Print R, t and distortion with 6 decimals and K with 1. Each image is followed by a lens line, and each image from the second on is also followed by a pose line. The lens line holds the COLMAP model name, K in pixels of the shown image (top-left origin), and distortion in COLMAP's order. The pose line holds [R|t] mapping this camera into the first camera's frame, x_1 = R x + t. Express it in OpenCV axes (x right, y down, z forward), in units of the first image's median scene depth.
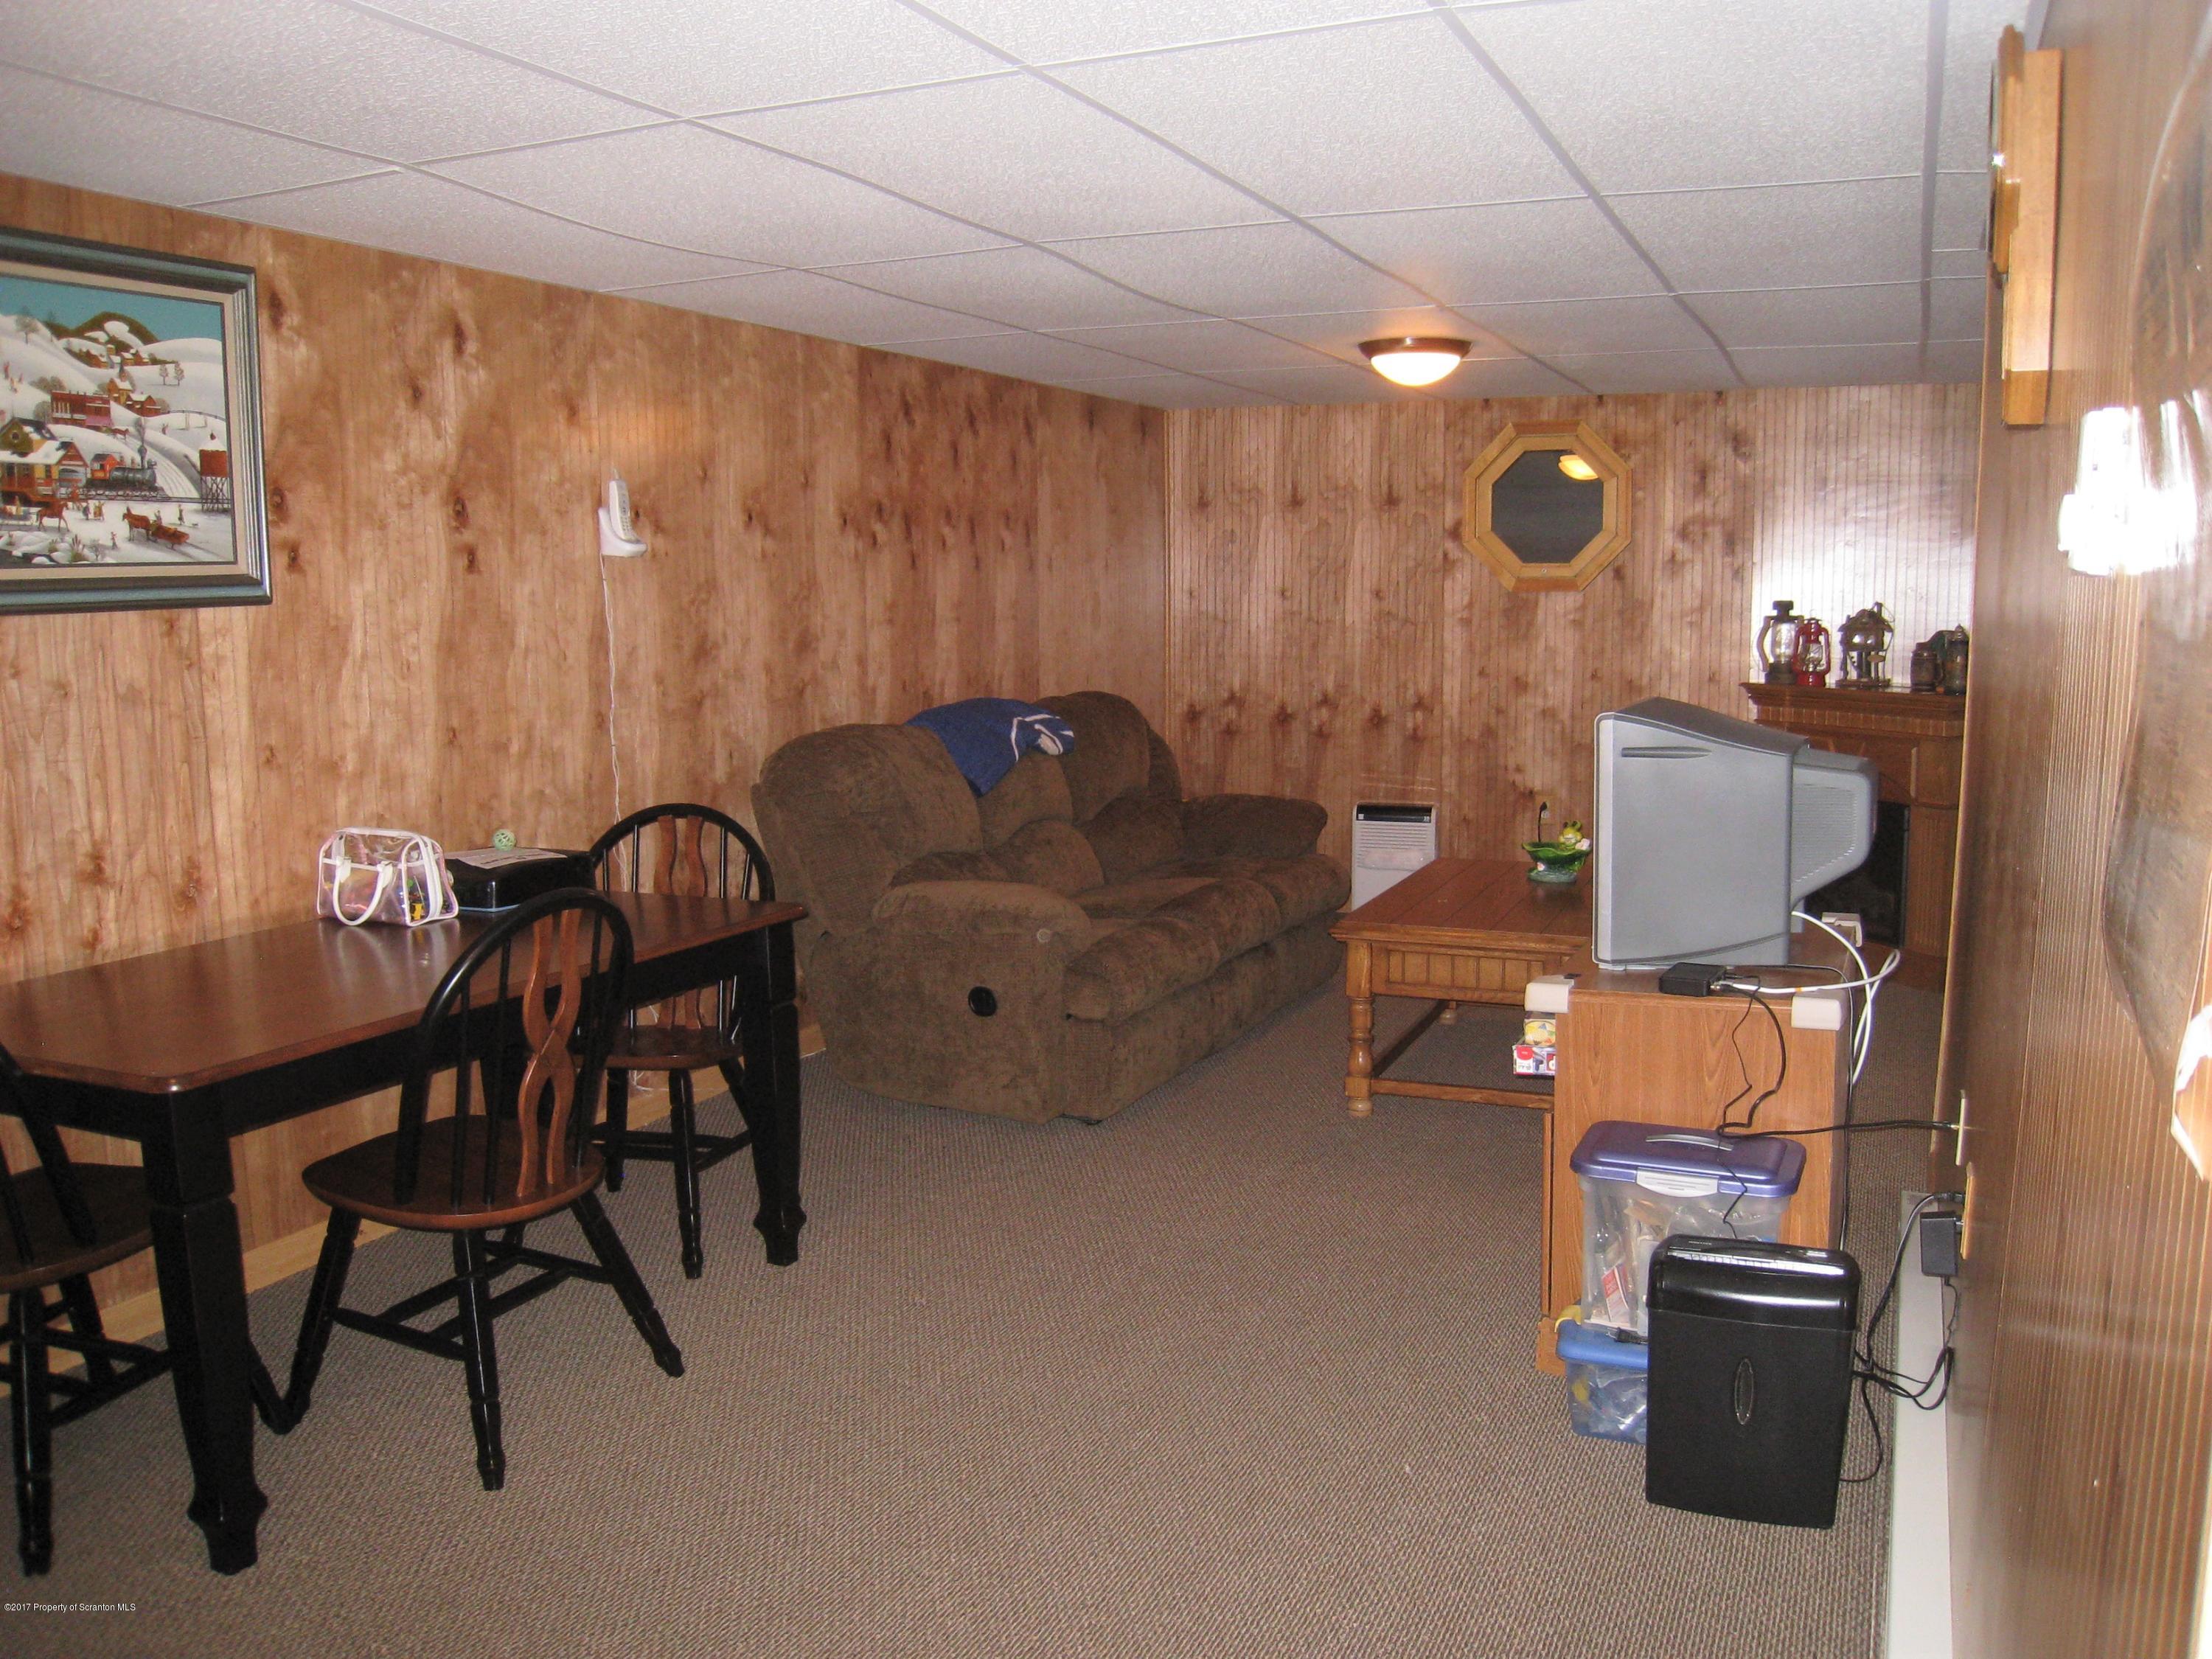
lens RADIAL K [[1789.9, 0, 1102.8], [0, 1789.9, 839.5], [0, 0, 1]] dist [-0.011147, -0.004816]
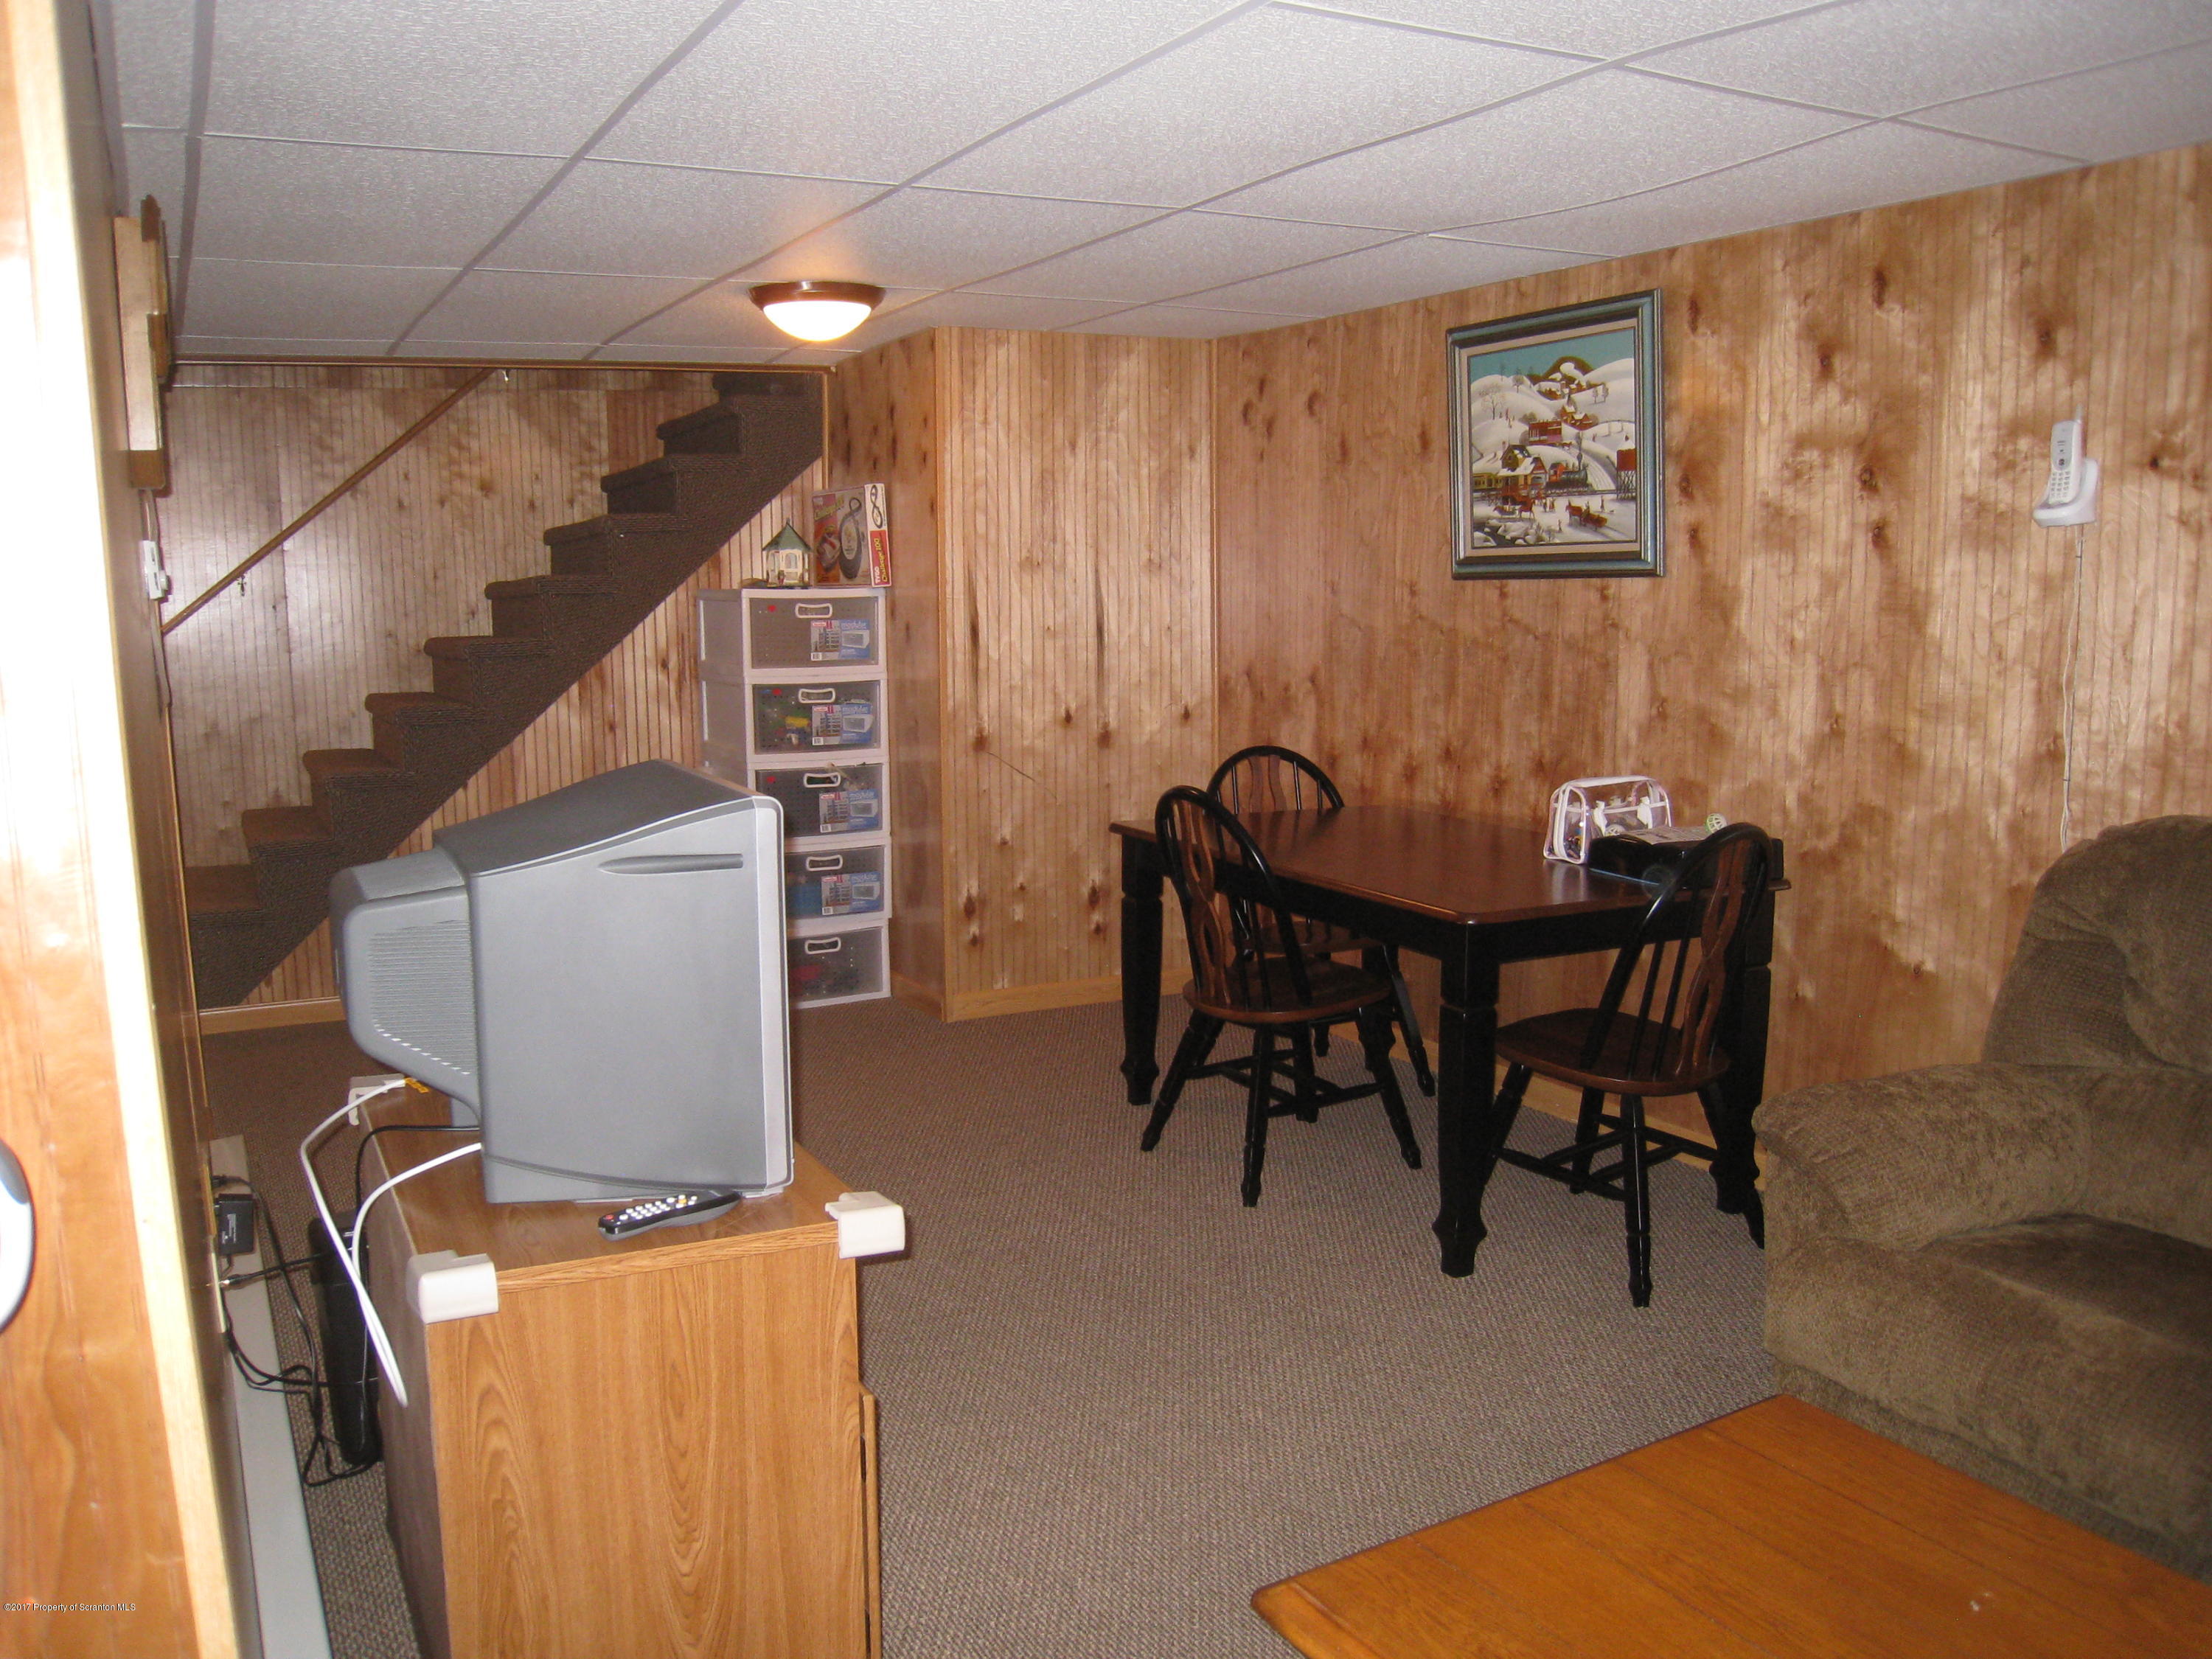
lens RADIAL K [[1789.9, 0, 1105.6], [0, 1789.9, 817.9], [0, 0, 1]] dist [-0.011147, -0.004816]
pose [[-0.609421, 0.128305, -0.782396, 0.745535], [-0.101658, 0.966028, 0.237602, -0.240625], [0.786303, 0.224337, -0.575674, 1.556639]]
